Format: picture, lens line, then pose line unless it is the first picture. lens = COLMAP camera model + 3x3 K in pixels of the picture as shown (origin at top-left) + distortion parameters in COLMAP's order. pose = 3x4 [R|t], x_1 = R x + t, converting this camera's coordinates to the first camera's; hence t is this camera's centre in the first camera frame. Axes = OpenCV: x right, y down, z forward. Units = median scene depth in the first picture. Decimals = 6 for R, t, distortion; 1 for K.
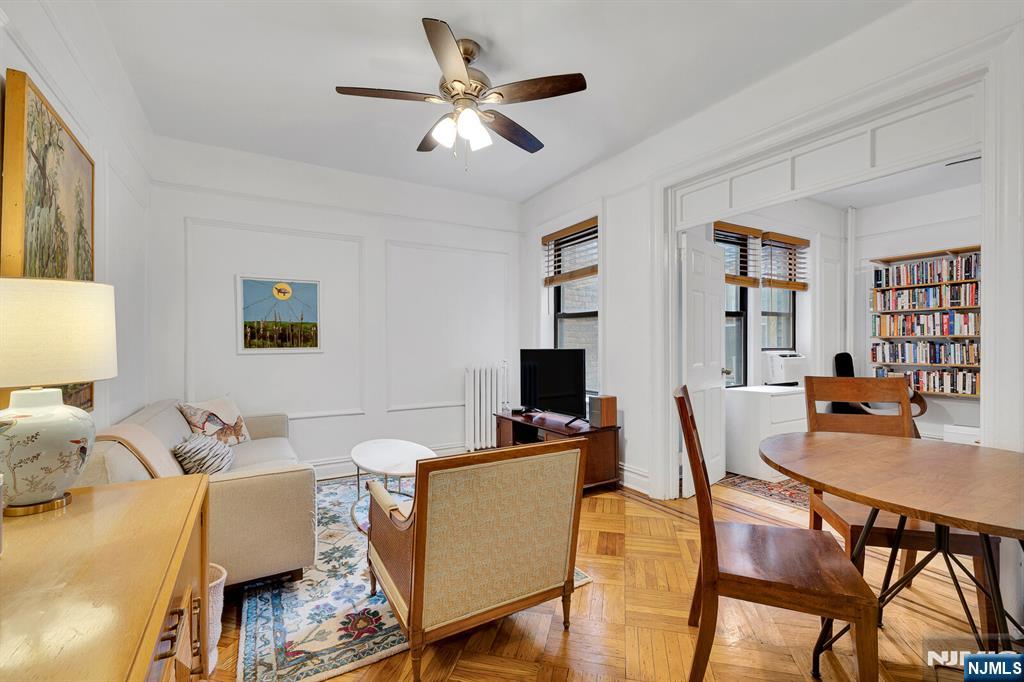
lens RADIAL K [[441.4, 0, 508.7], [0, 441.4, 346.5], [0, 0, 1]] dist [0.003613, -0.000731]
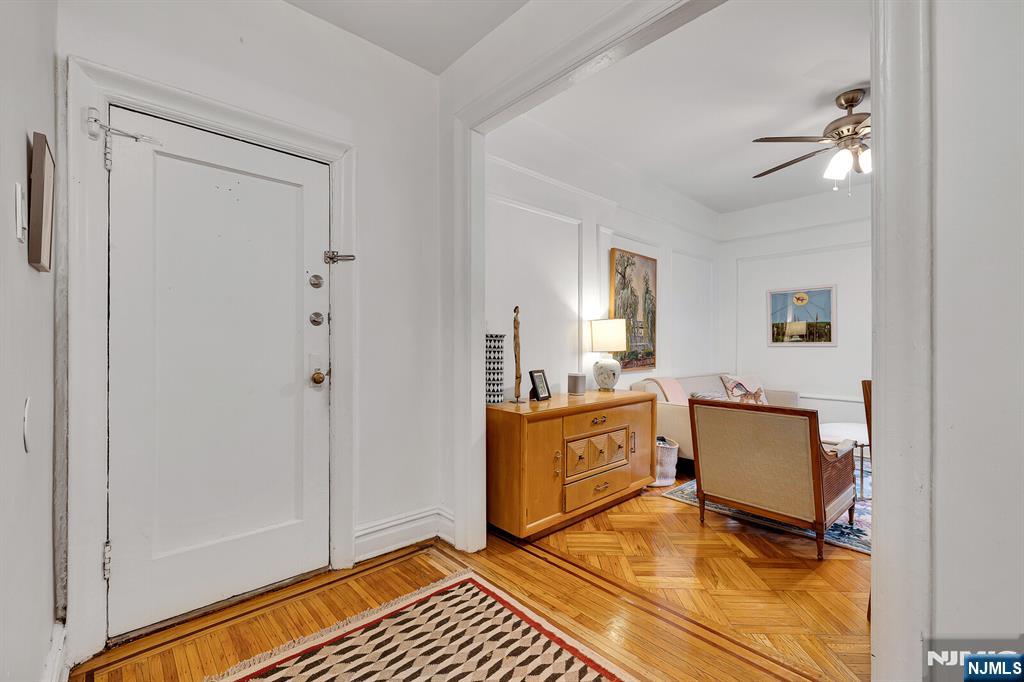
lens RADIAL K [[441.4, 0, 515.1], [0, 441.4, 340.8], [0, 0, 1]] dist [0.003613, -0.000731]
pose [[0.218513, 0.003143, -0.975829, 0.579151], [-0.005857, 0.999981, 0.001909, 0.001119], [0.975816, 0.005299, 0.218527, -0.103023]]
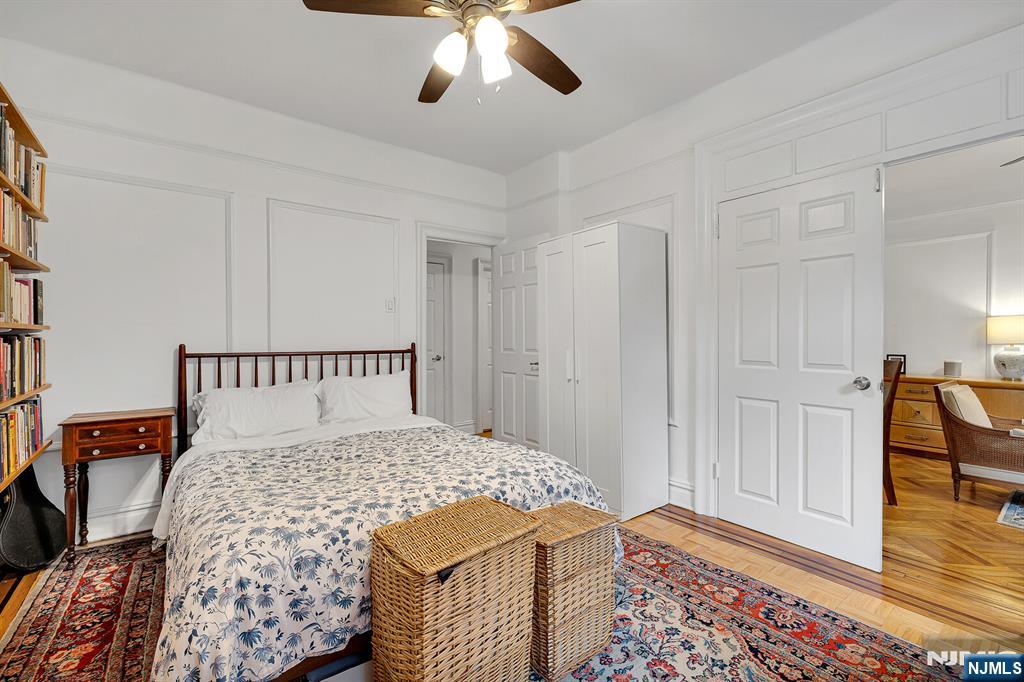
lens RADIAL K [[441.4, 0, 503.1], [0, 441.4, 340.2], [0, 0, 1]] dist [0.003613, -0.000731]
pose [[-0.994044, 0.010407, -0.108480, 1.035165], [0.008642, 0.999823, 0.016724, -0.014455], [0.108635, 0.015687, -0.993958, 1.252973]]
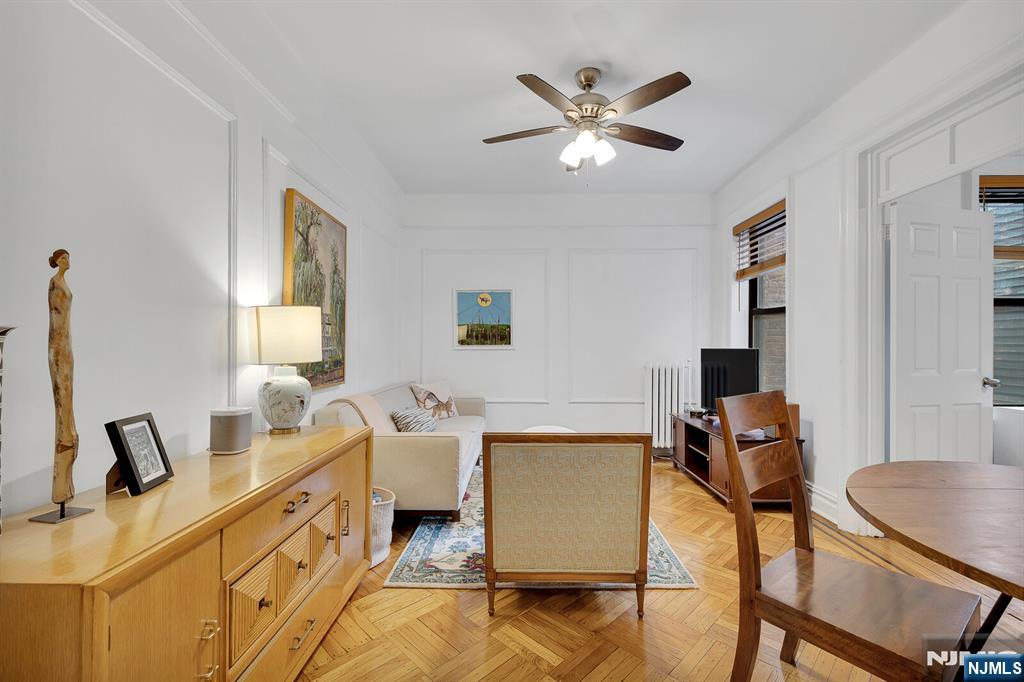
lens RADIAL K [[441.4, 0, 517.9], [0, 441.4, 342.9], [0, 0, 1]] dist [0.003613, -0.000731]
pose [[0.859092, 0.006267, -0.511782, 0.209257], [-0.008330, 0.999964, -0.001739, -0.001224], [0.511753, 0.005757, 0.859114, -0.021774]]
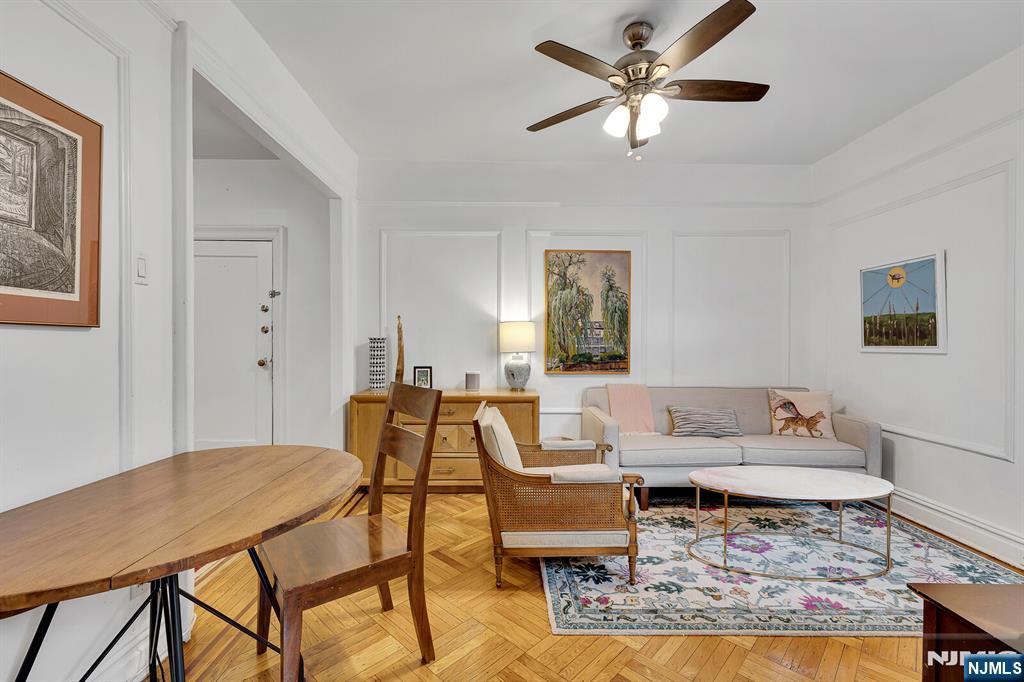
lens RADIAL K [[441.4, 0, 509.6], [0, 441.4, 343.1], [0, 0, 1]] dist [0.003613, -0.000731]
pose [[-0.497746, 0.007913, -0.867287, 0.564017], [-0.004540, 0.999921, 0.011729, -0.008853], [0.867311, 0.009776, -0.497671, 0.796623]]
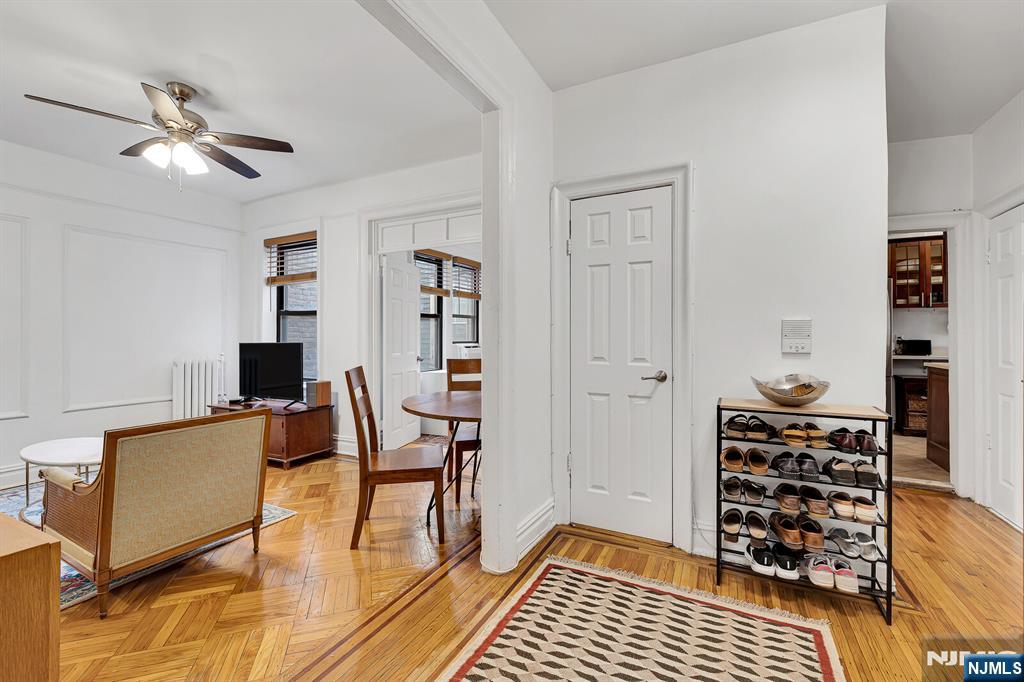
lens RADIAL K [[441.4, 0, 521.7], [0, 441.4, 337.1], [0, 0, 1]] dist [0.003613, -0.000731]
pose [[0.835151, 0.004991, 0.549998, 0.009722], [-0.000787, 0.999969, -0.007879, -0.000362], [-0.550020, 0.006147, 0.835129, -0.315343]]
